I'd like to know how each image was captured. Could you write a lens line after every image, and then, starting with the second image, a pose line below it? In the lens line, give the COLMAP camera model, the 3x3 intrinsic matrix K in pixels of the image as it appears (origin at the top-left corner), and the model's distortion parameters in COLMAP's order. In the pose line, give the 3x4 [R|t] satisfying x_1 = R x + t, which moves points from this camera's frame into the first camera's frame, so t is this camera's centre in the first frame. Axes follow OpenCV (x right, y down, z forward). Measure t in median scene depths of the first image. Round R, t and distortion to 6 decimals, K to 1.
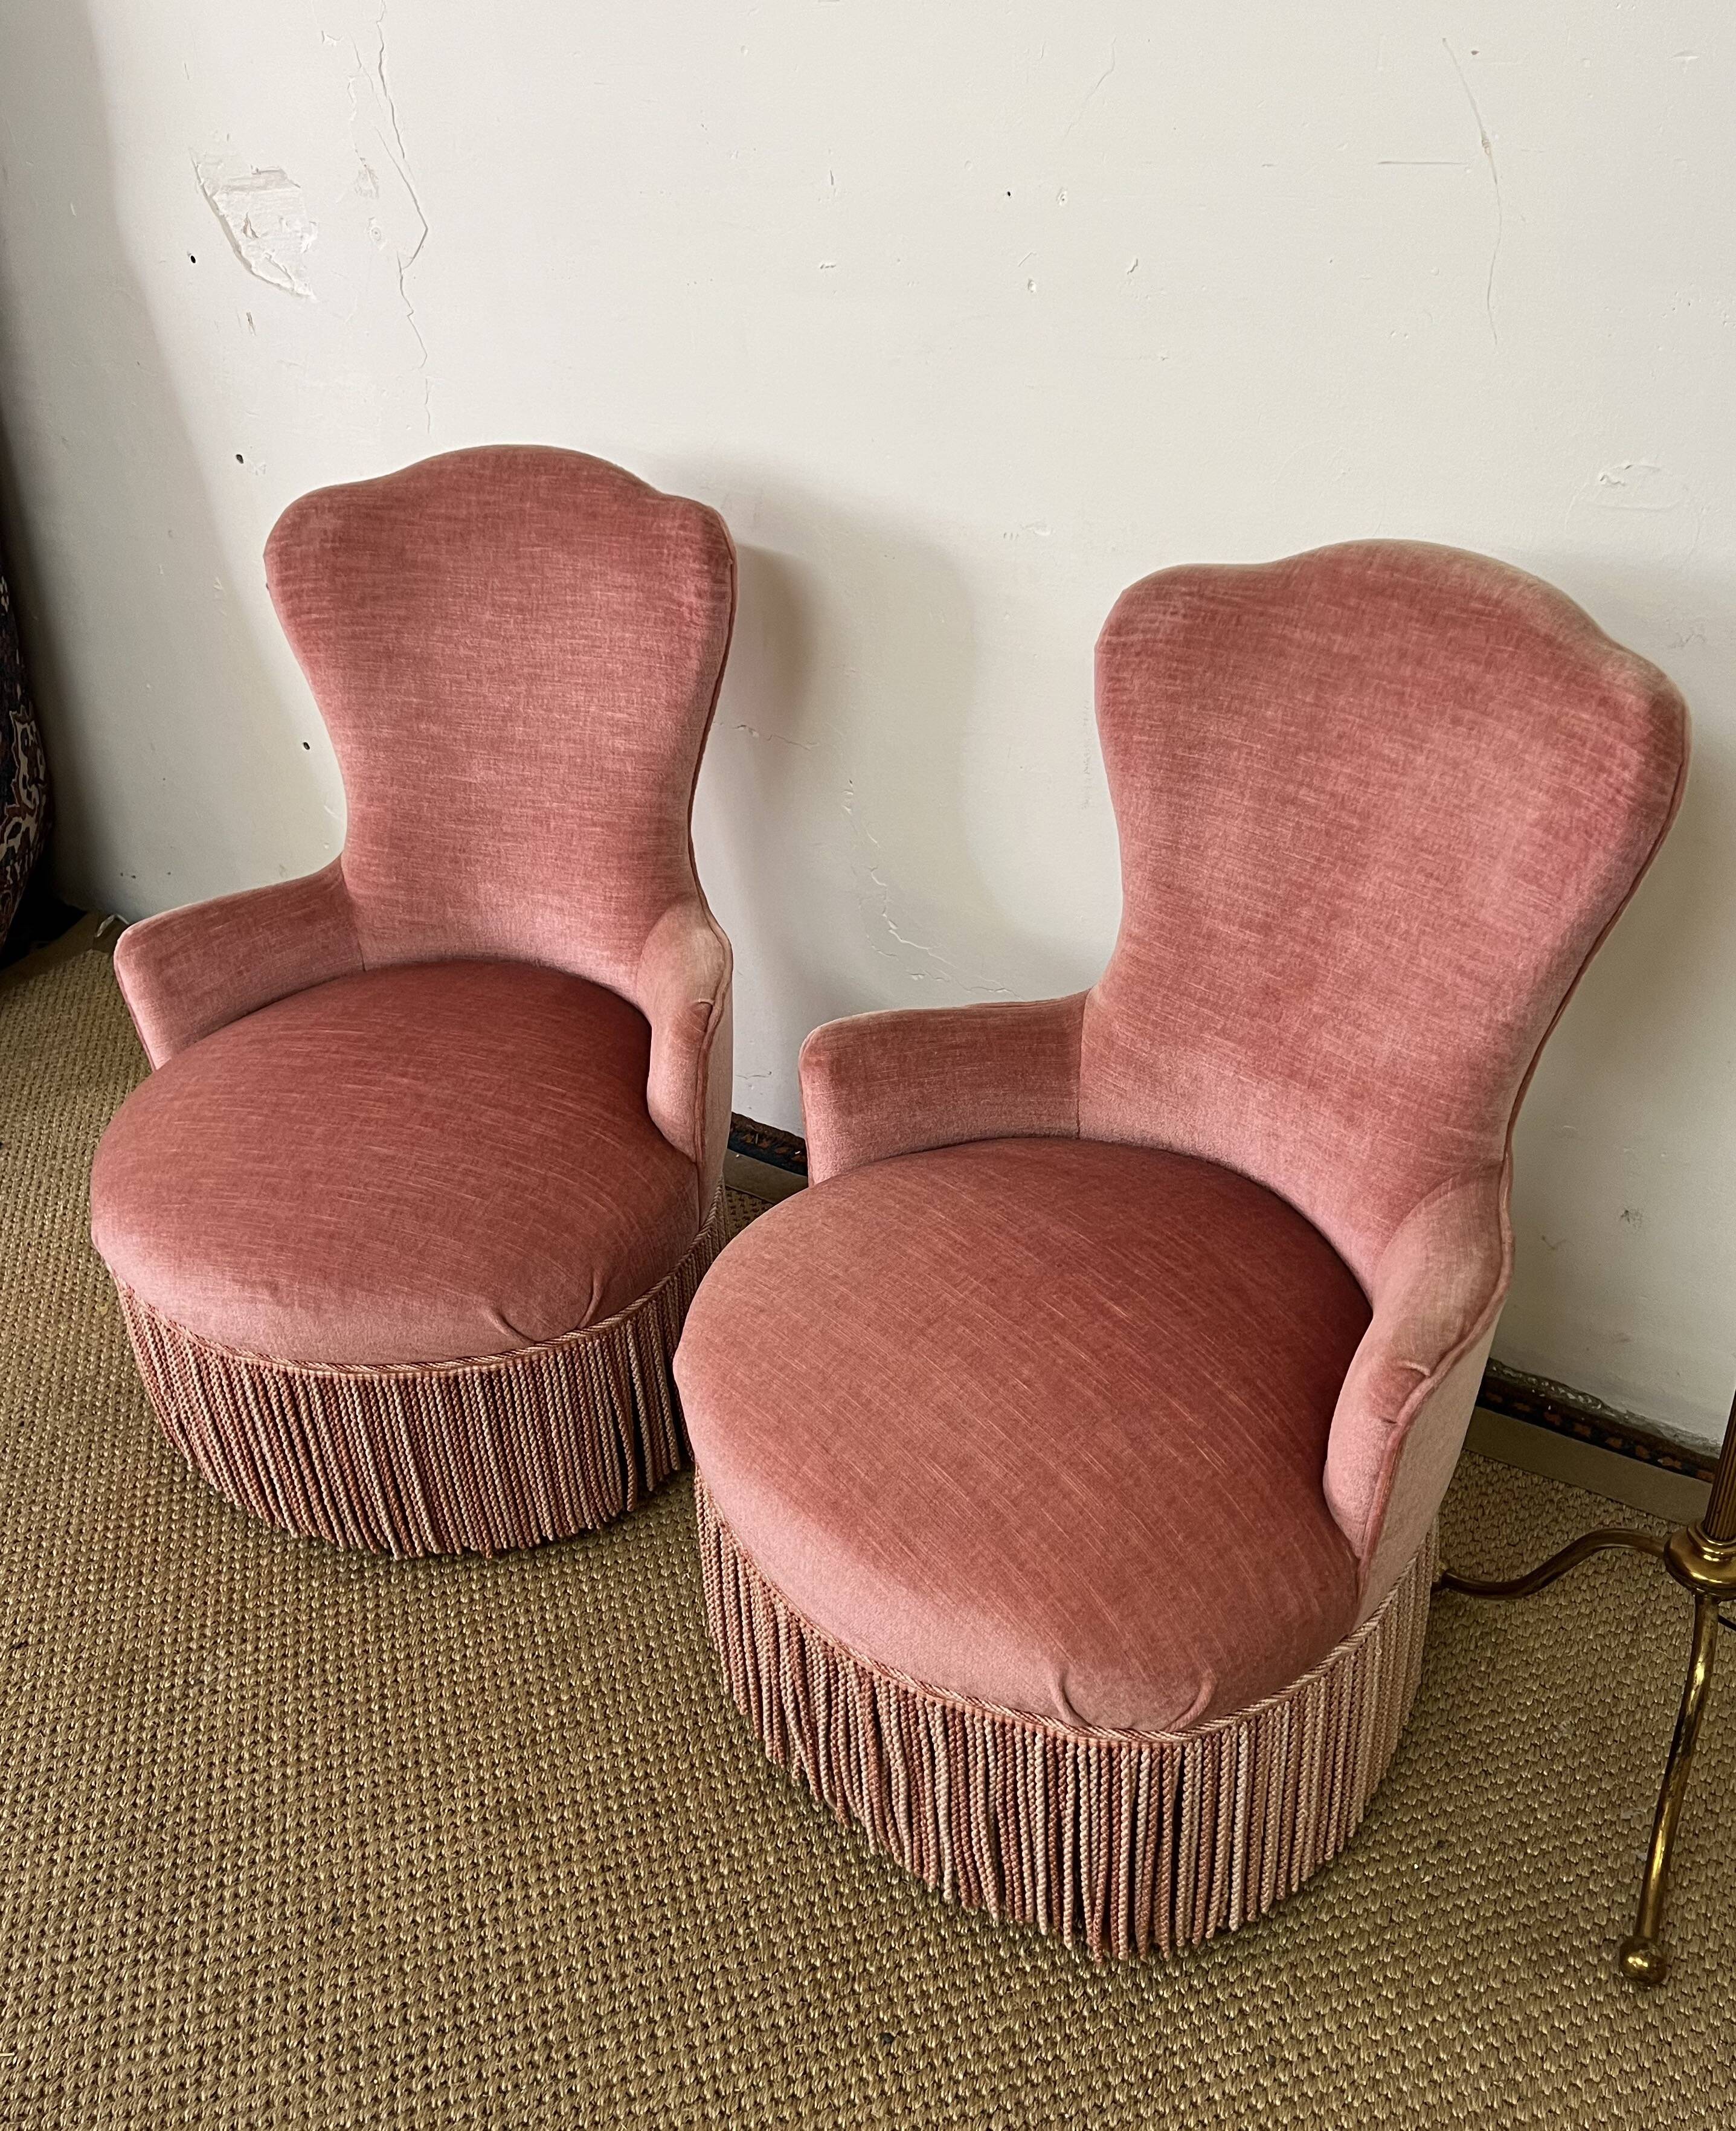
lens RADIAL K [[1831.3, 0, 843.7], [0, 1831.3, 1075.1], [0, 0, 1]] dist [0.053498, -0.059673]
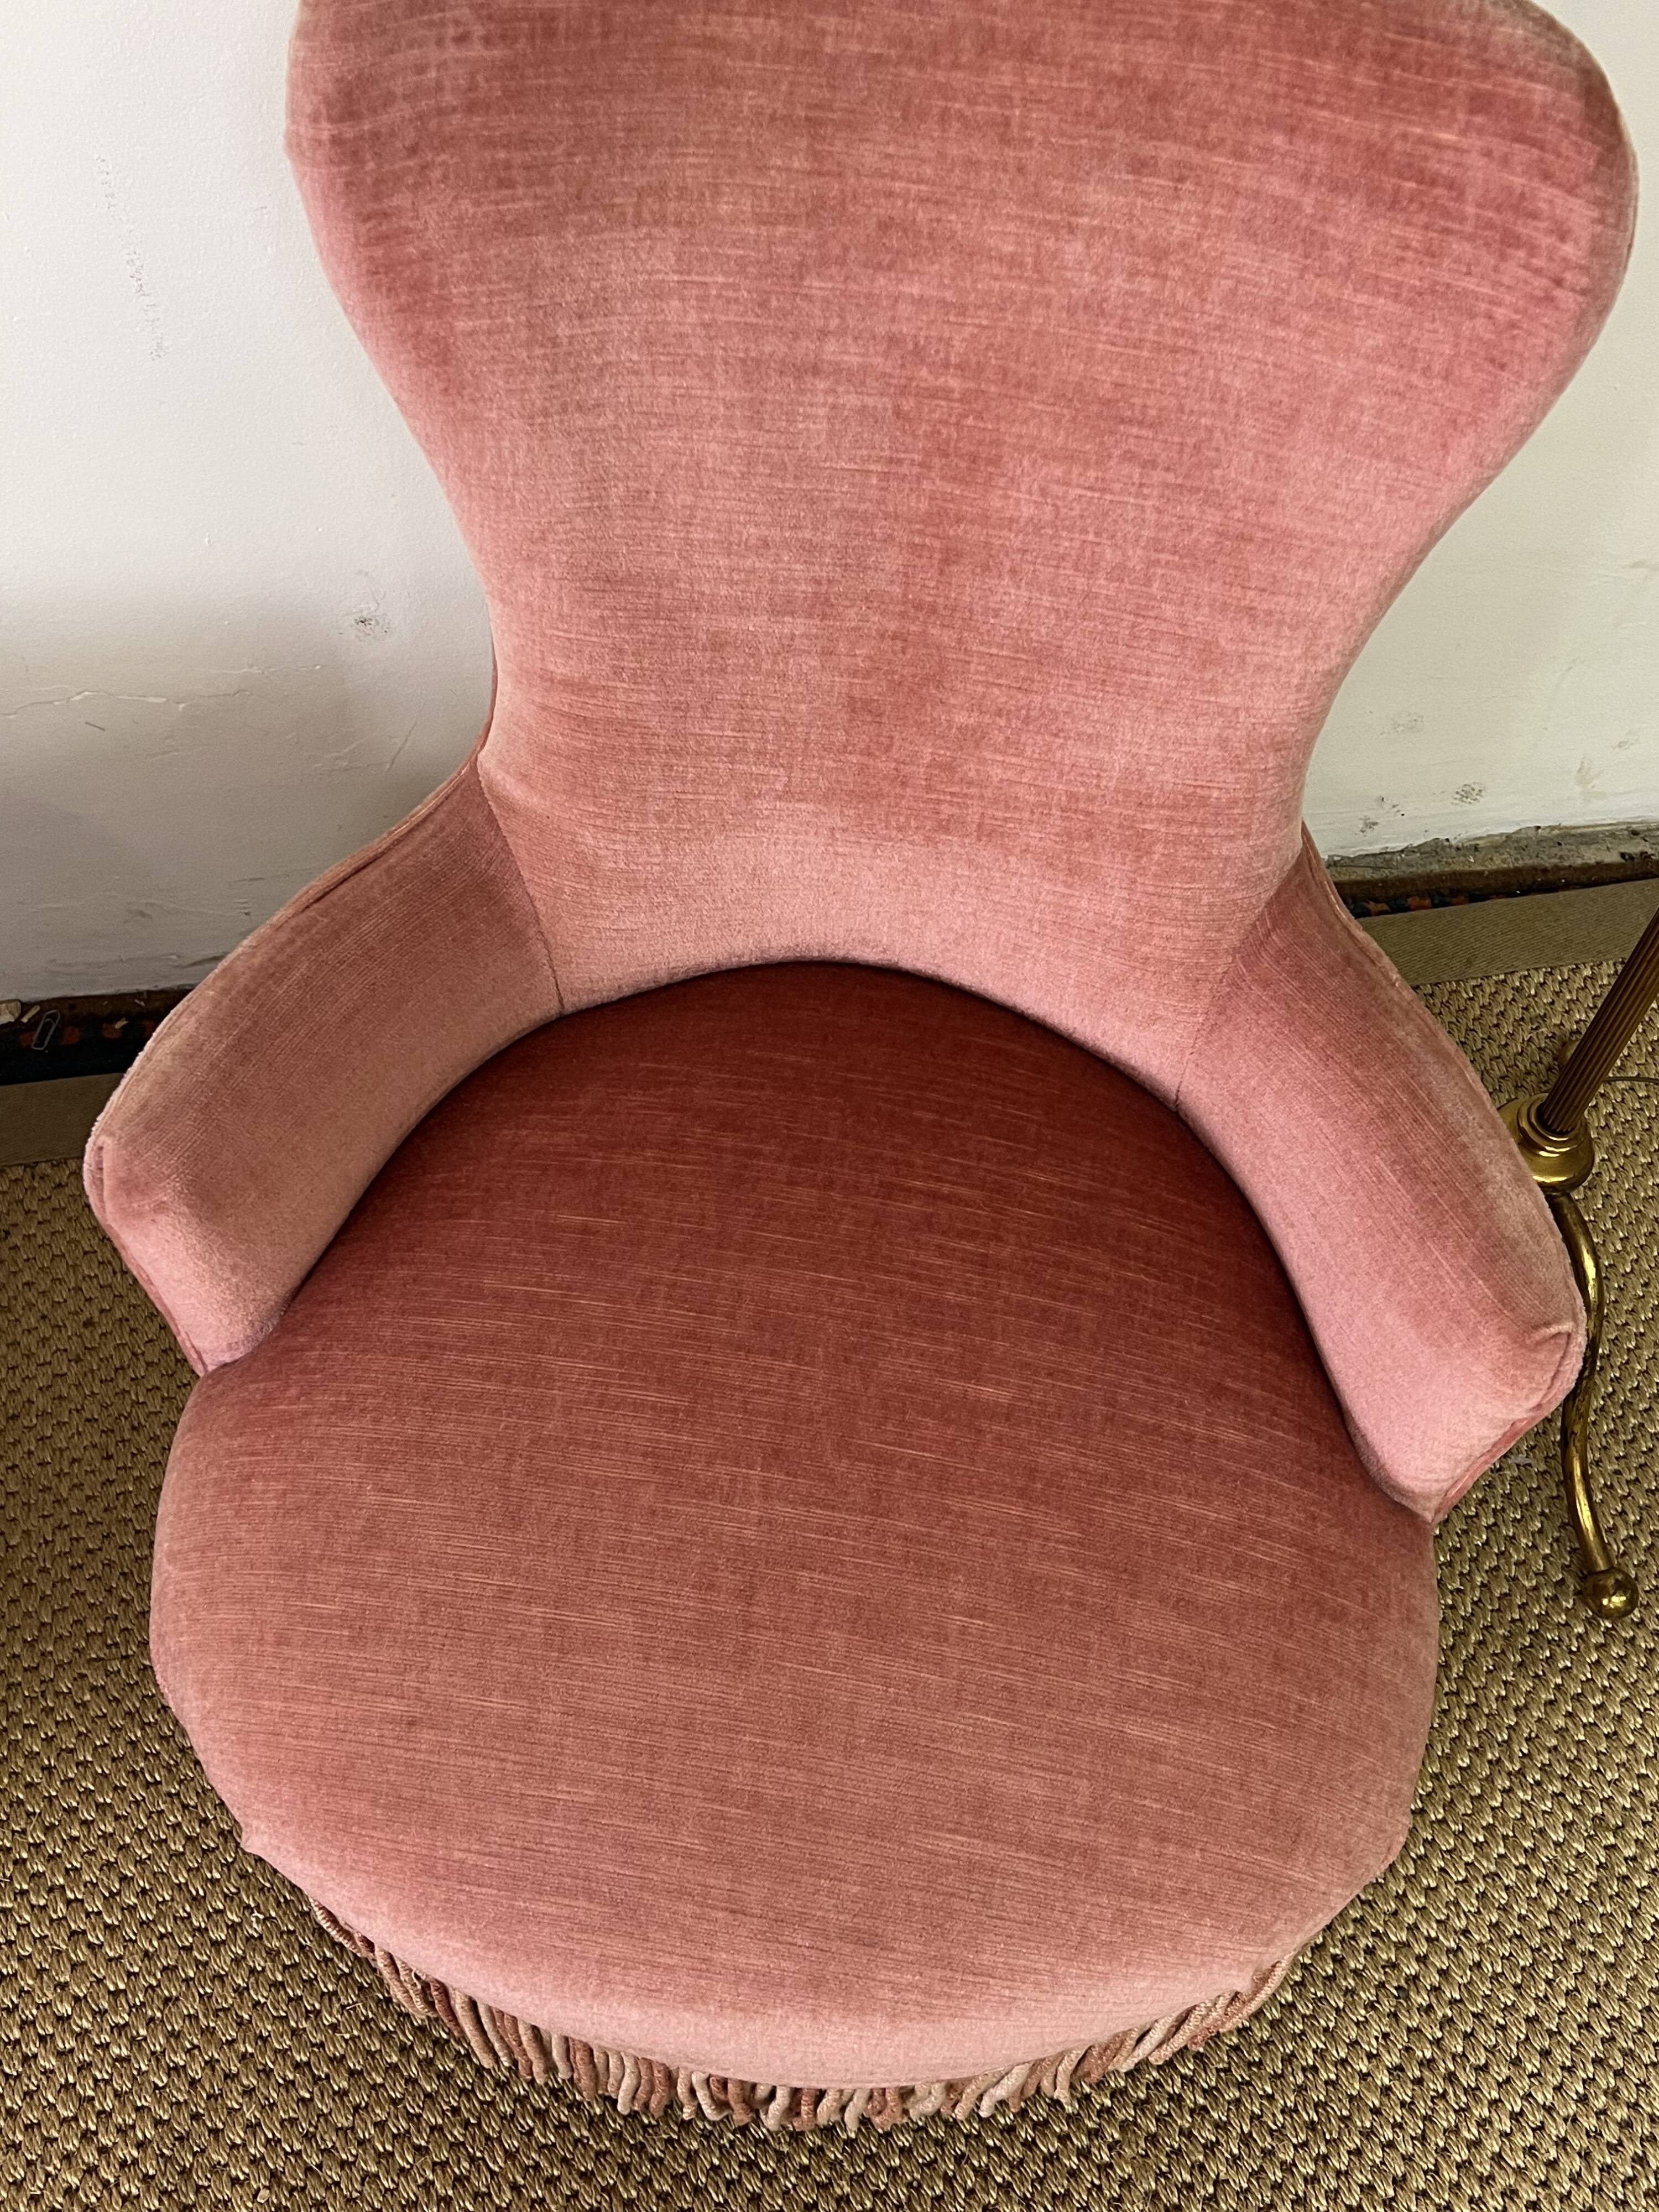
lens RADIAL K [[2101.1, 0, 839.3], [0, 2101.1, 1121.7], [0, 0, 1]] dist [0.109463, -0.211873]
pose [[0.724278, -0.541785, 0.426486, -0.121426], [0.287704, 0.799583, 0.527156, -0.293447], [-0.626616, -0.259106, 0.734994, 0.501075]]
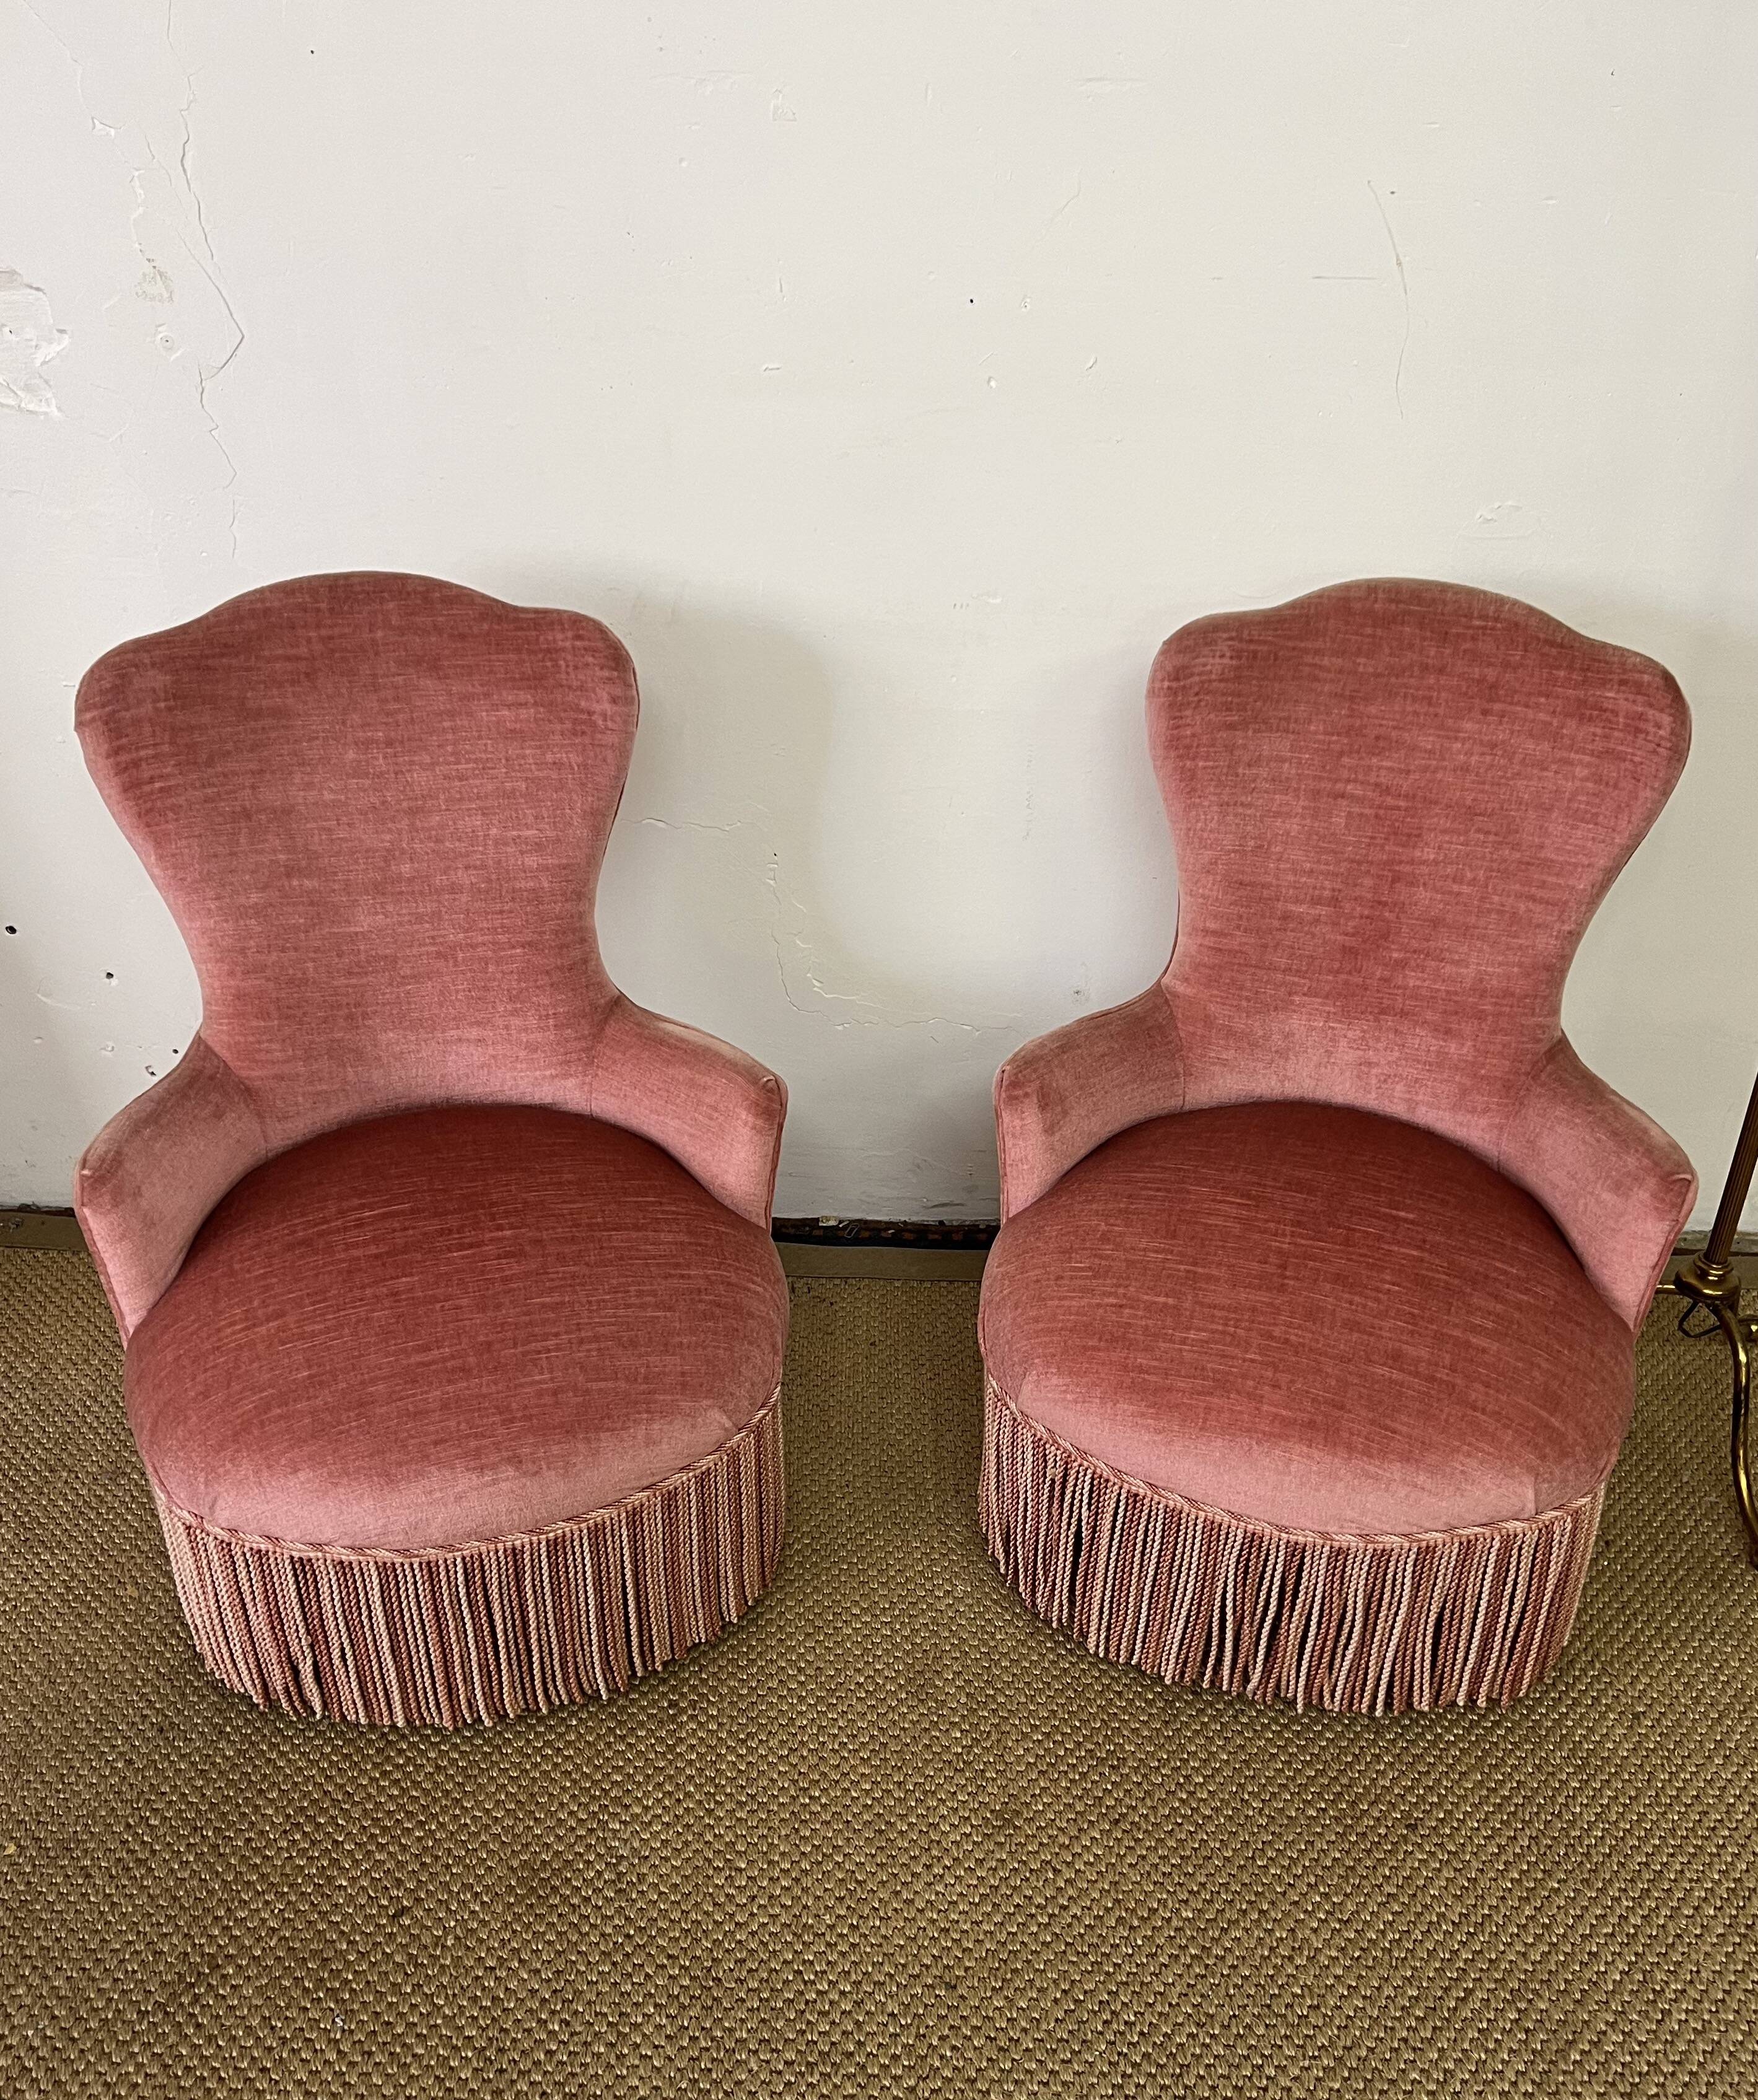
lens RADIAL K [[1878.4, 0, 891.5], [0, 1878.4, 1180.0], [0, 0, 1]] dist [0.131458, -0.333872]
pose [[0.837779, -0.249836, 0.485498, -0.699731], [0.234448, 0.967634, 0.093375, -0.088771], [-0.493113, 0.035596, 0.869237, 0.044844]]
